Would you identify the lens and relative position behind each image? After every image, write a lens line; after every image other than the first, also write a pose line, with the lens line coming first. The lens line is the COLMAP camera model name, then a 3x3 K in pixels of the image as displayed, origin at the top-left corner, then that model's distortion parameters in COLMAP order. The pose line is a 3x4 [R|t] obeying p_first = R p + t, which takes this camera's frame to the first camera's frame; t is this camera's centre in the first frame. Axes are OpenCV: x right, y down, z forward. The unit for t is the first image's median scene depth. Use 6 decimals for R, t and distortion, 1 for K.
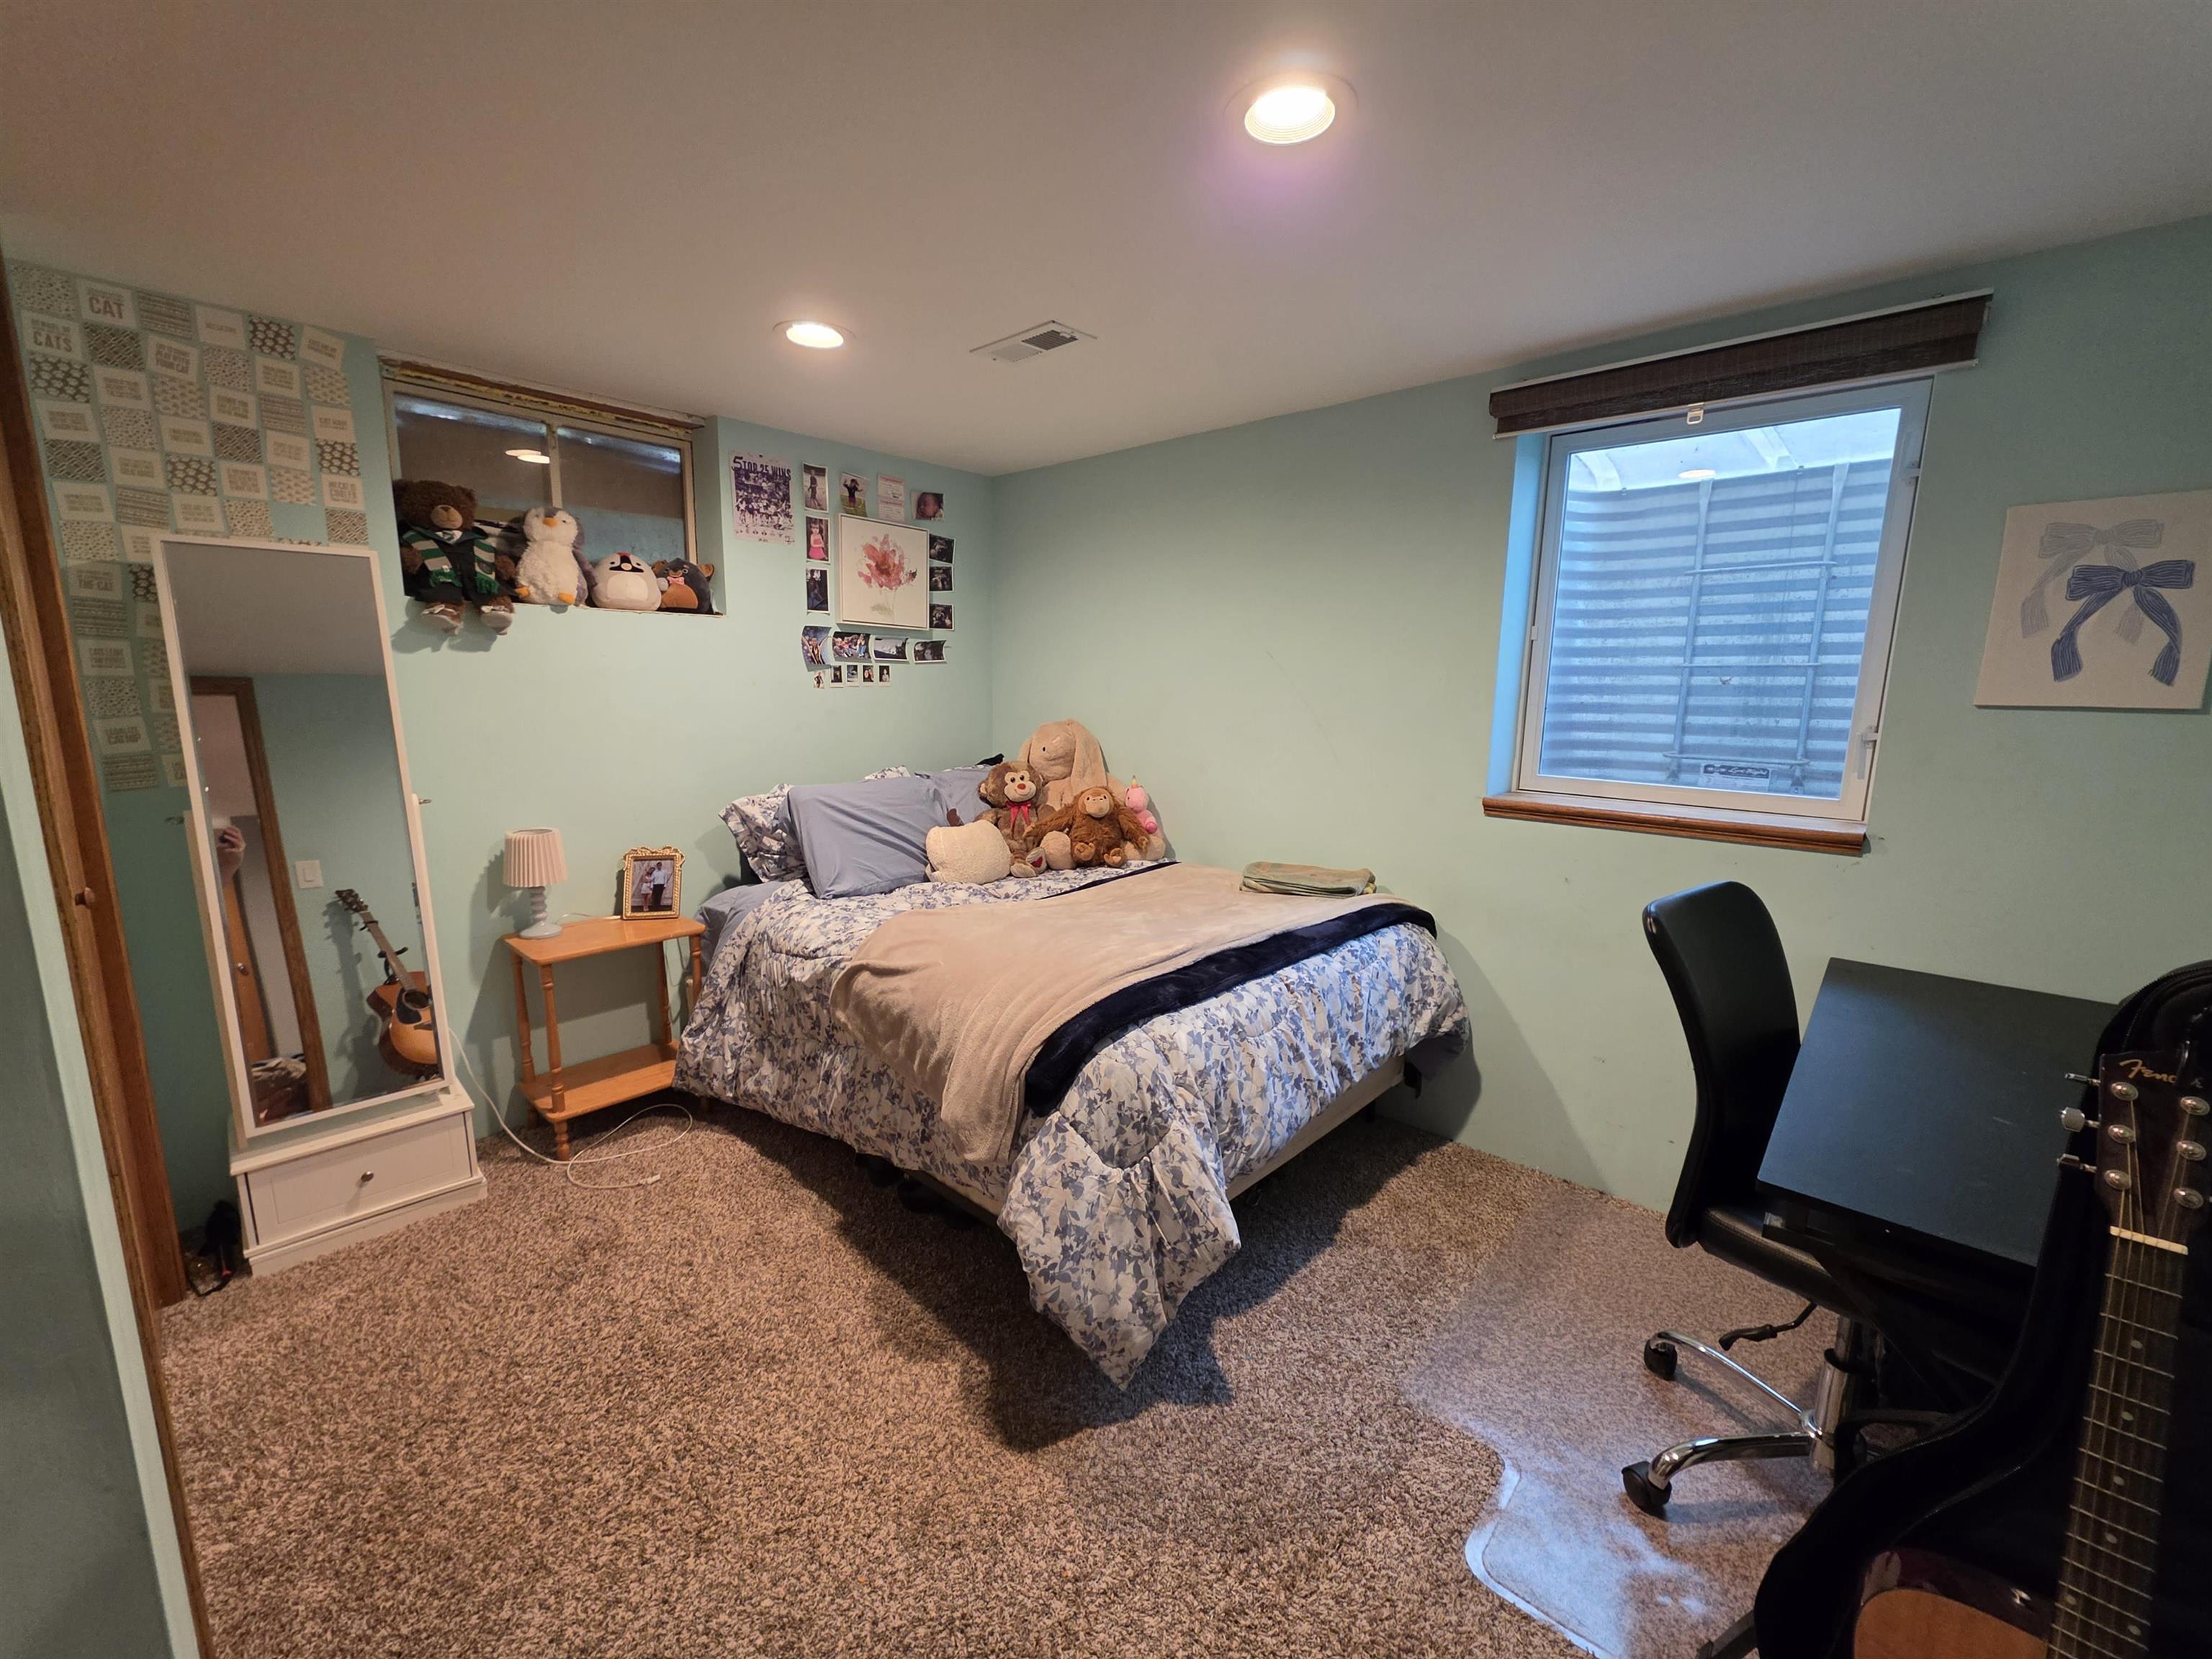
lens RADIAL K [[892.8, 0, 1098.2], [0, 892.8, 825.3], [0, 0, 1]] dist [-0.003744, 0.002041]
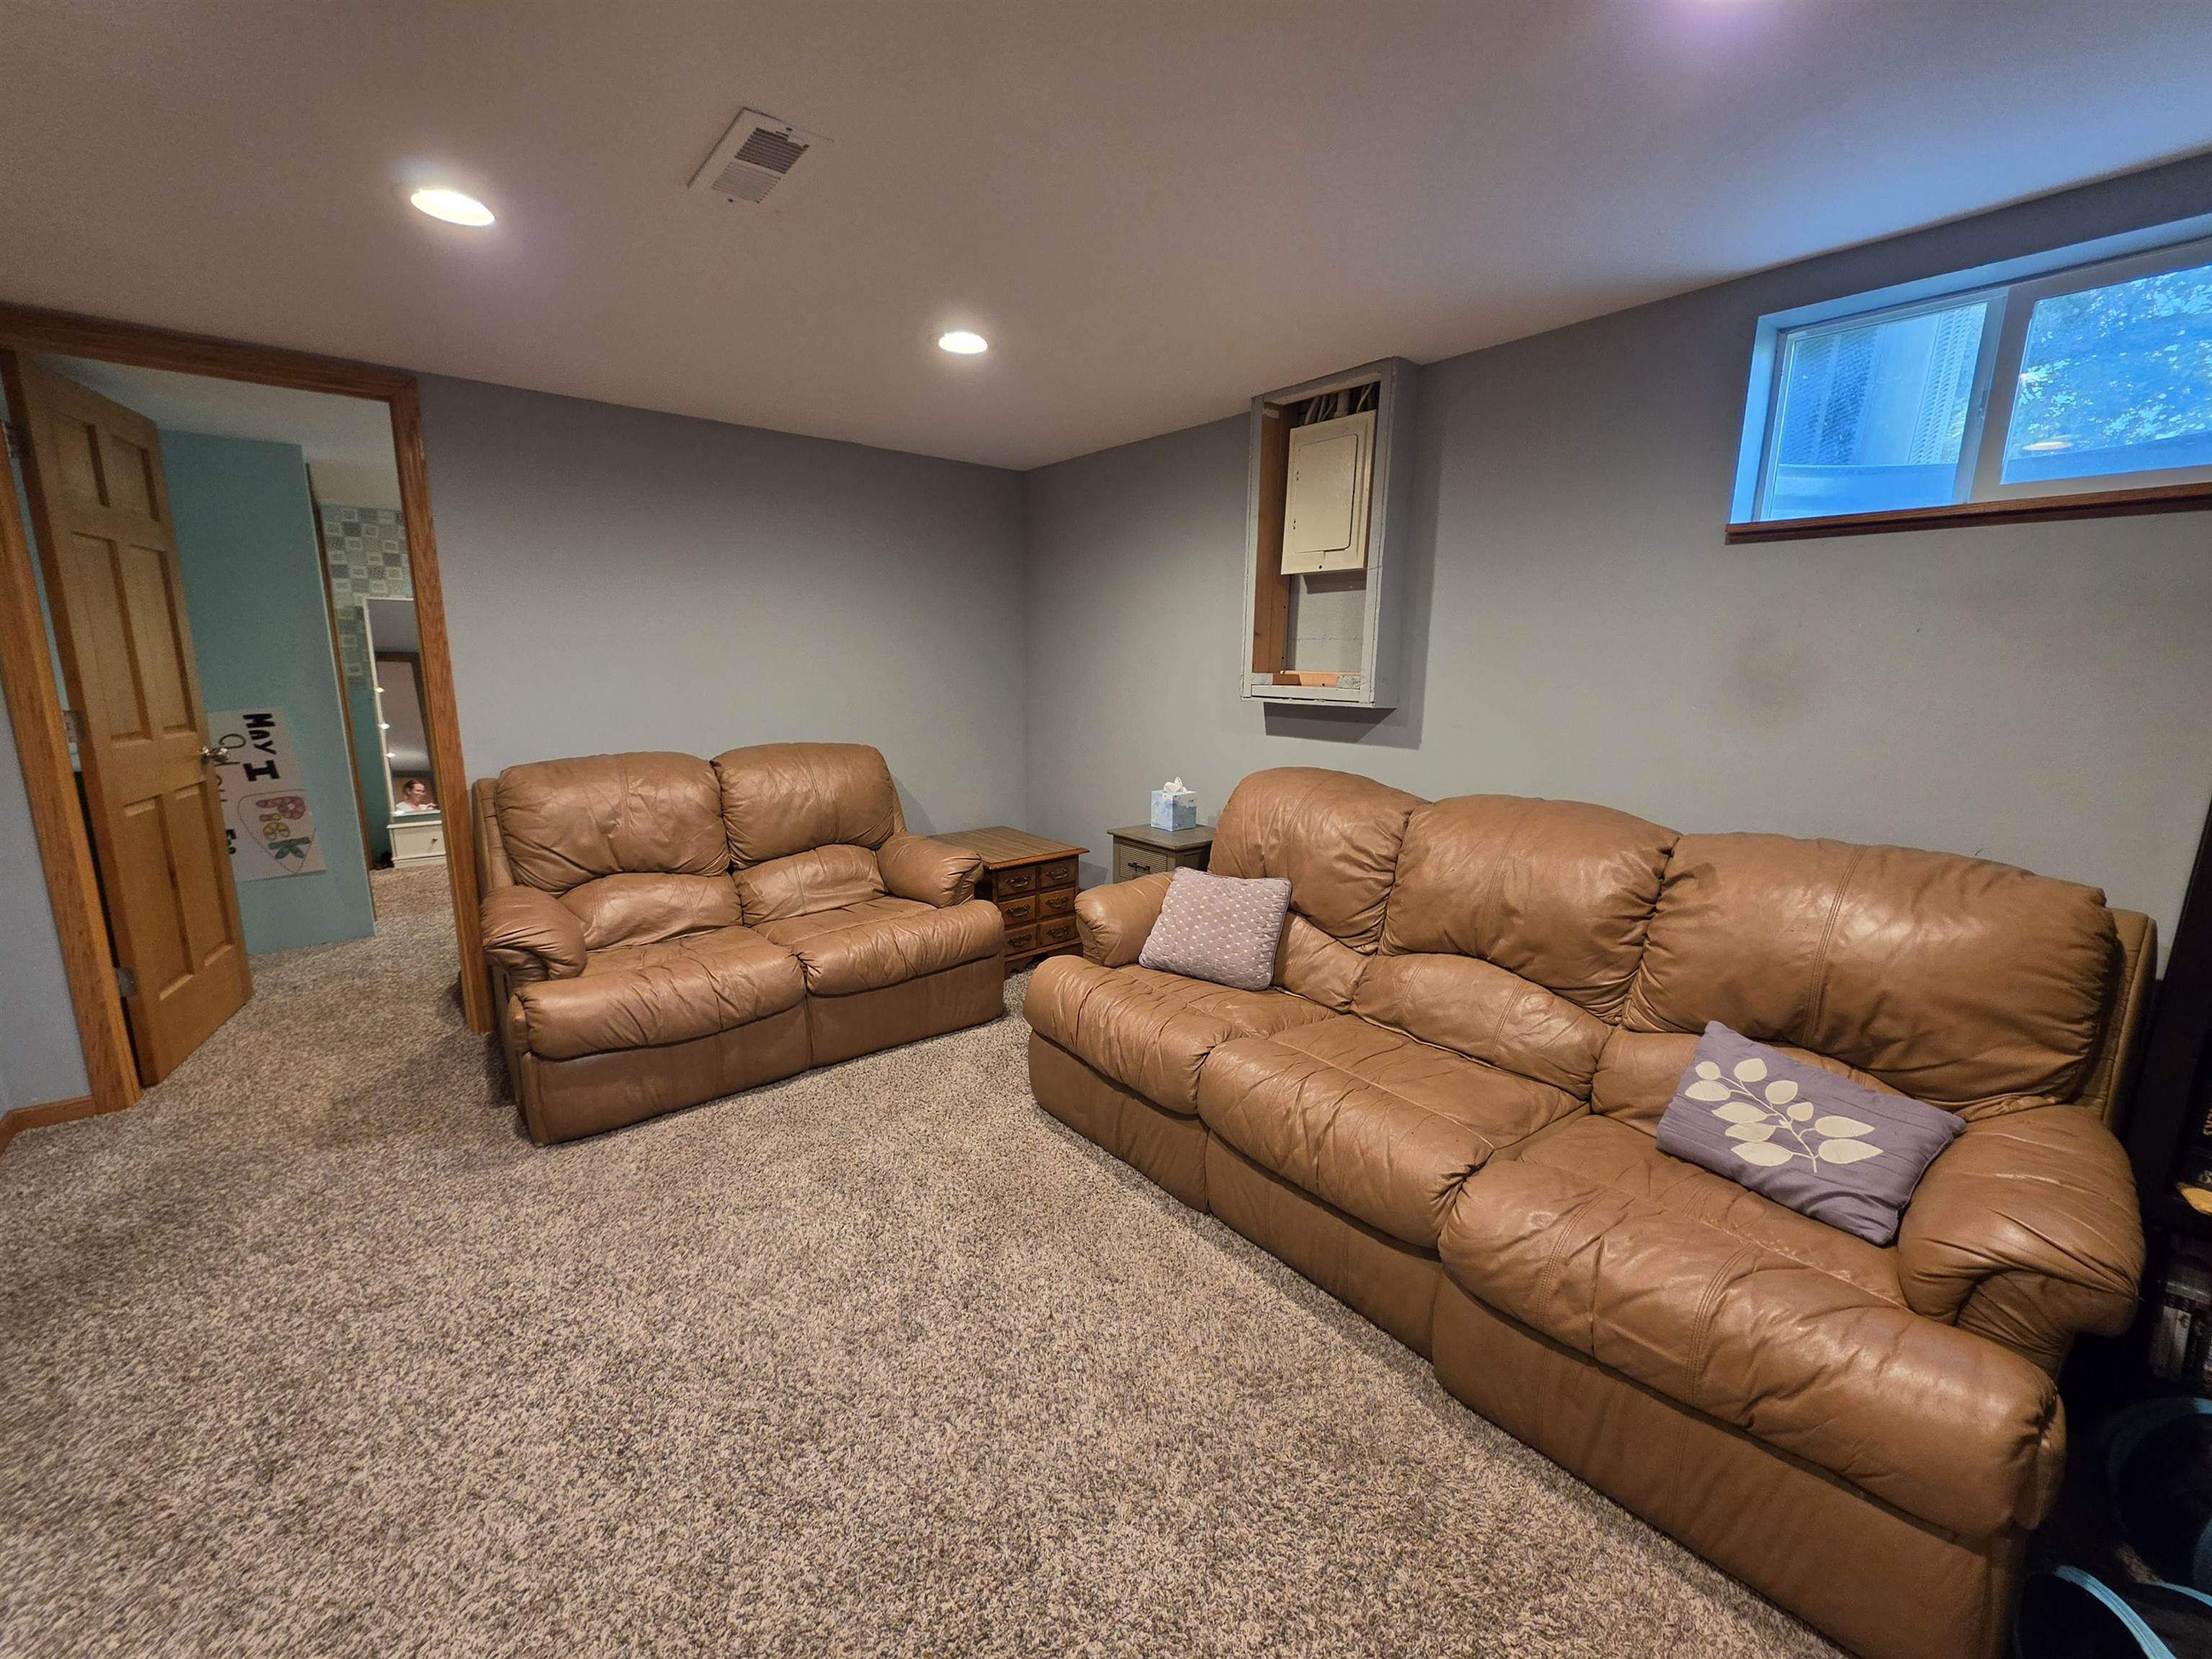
lens RADIAL K [[892.8, 0, 1110.1], [0, 892.8, 833.5], [0, 0, 1]] dist [-0.003744, 0.002041]
pose [[0.989306, 0.020037, -0.144473, 1.652090], [-0.018130, 0.999730, 0.014505, 0.331549], [0.144725, -0.011730, 0.989402, -1.415849]]
